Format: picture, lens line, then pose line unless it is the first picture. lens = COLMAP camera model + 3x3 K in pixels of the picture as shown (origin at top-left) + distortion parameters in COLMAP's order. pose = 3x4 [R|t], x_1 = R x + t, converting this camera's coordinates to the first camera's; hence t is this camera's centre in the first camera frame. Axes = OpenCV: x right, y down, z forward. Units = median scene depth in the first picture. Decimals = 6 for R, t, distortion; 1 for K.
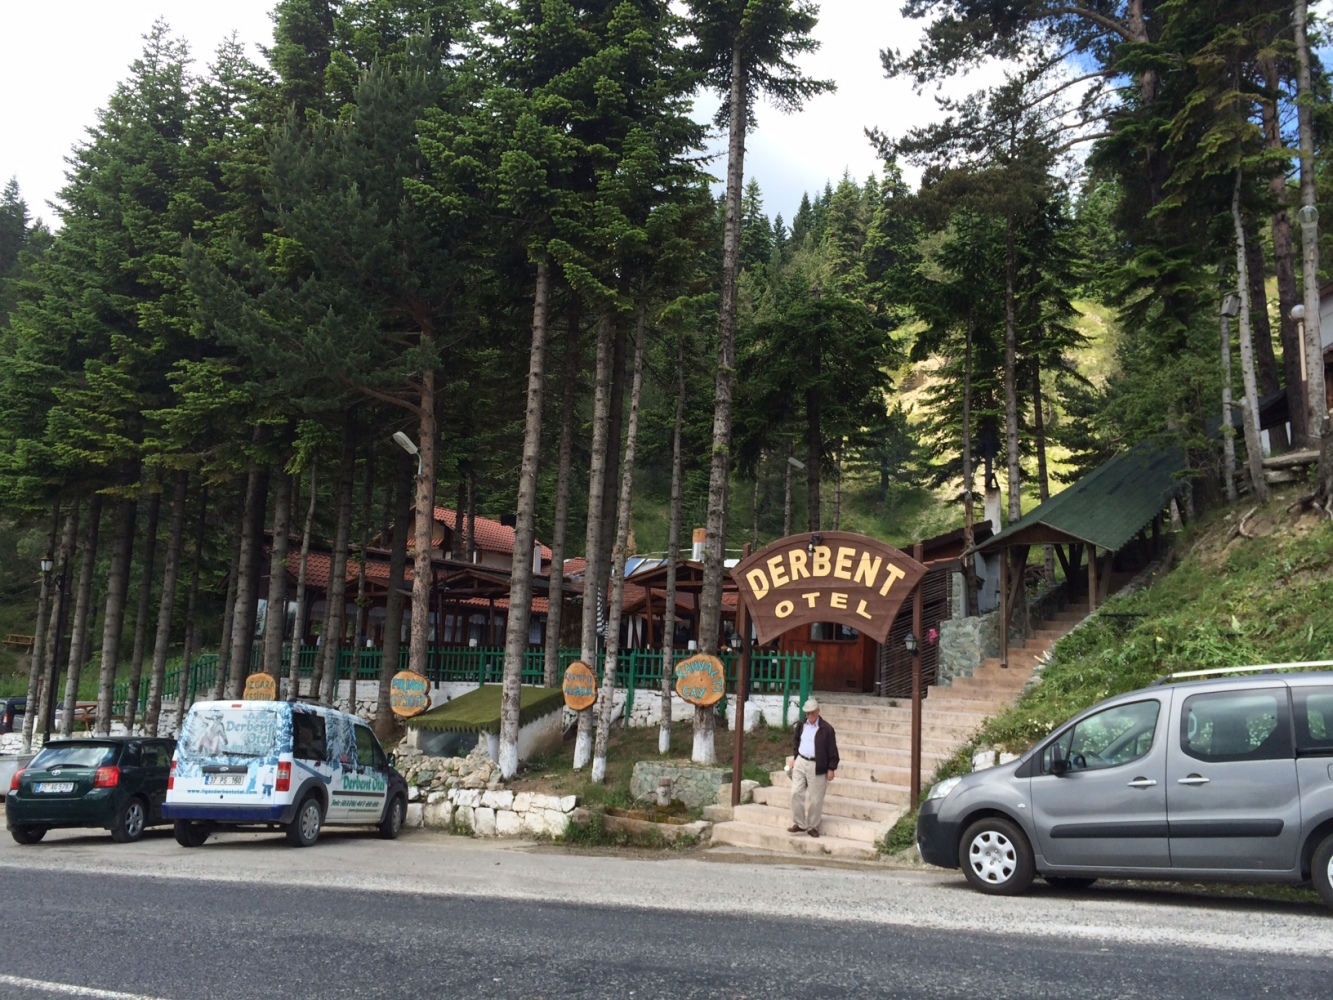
lens RADIAL K [[1141.9, 0, 667.7], [0, 1141.9, 494.2], [0, 0, 1]] dist [0.008036, -0.003827]
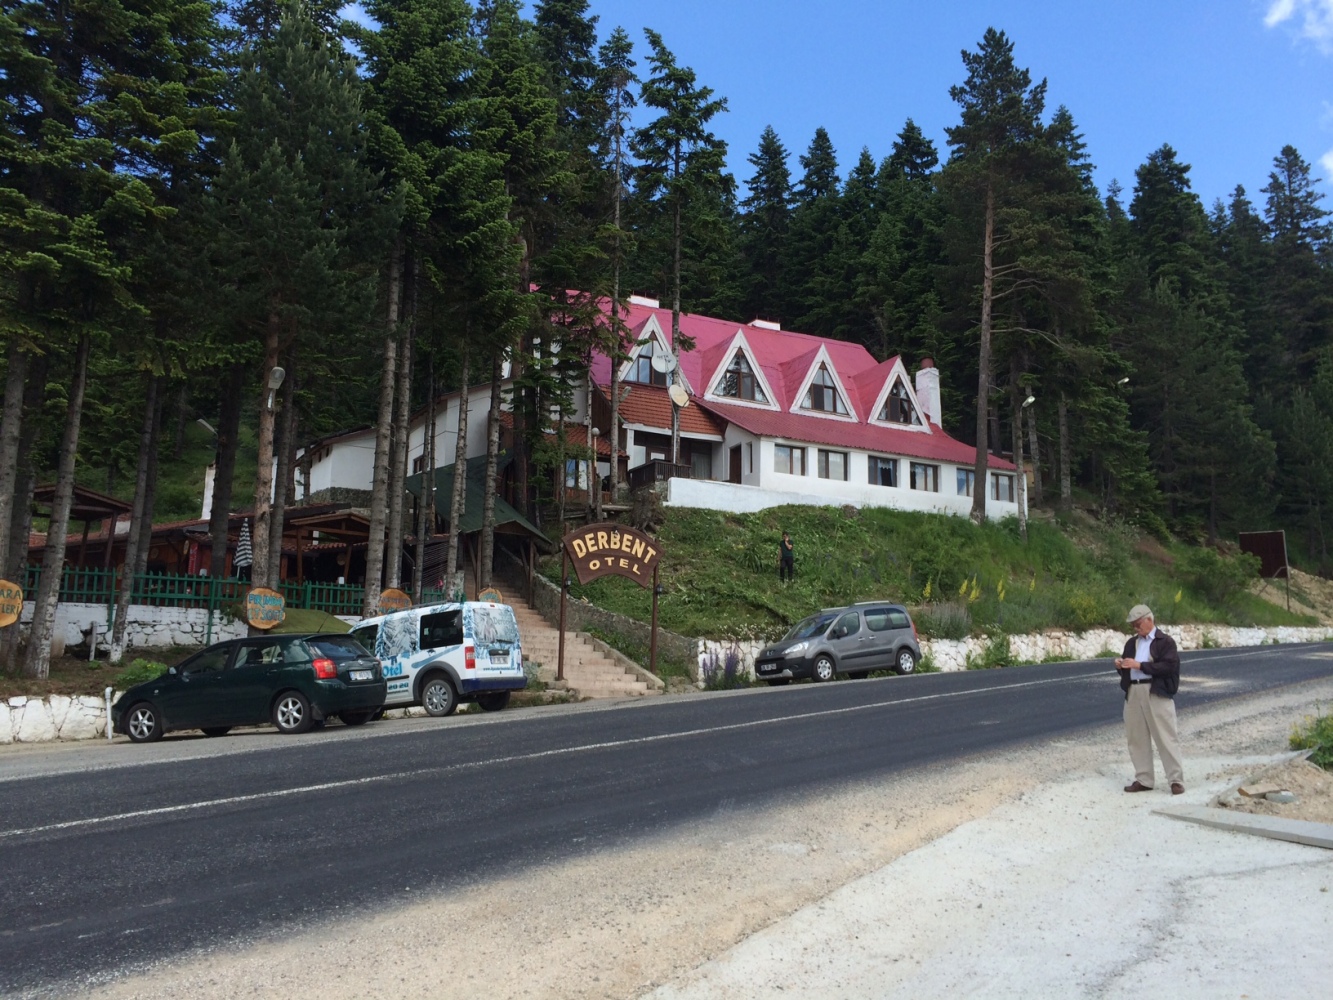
lens RADIAL K [[1141.9, 0, 669.0], [0, 1141.9, 503.4], [0, 0, 1]] dist [0.008036, -0.003827]
pose [[0.226889, 0.130790, 0.965099, -1.594111], [-0.147829, 0.984085, -0.098610, 0.166938], [-0.962636, -0.120296, 0.242612, 0.494907]]
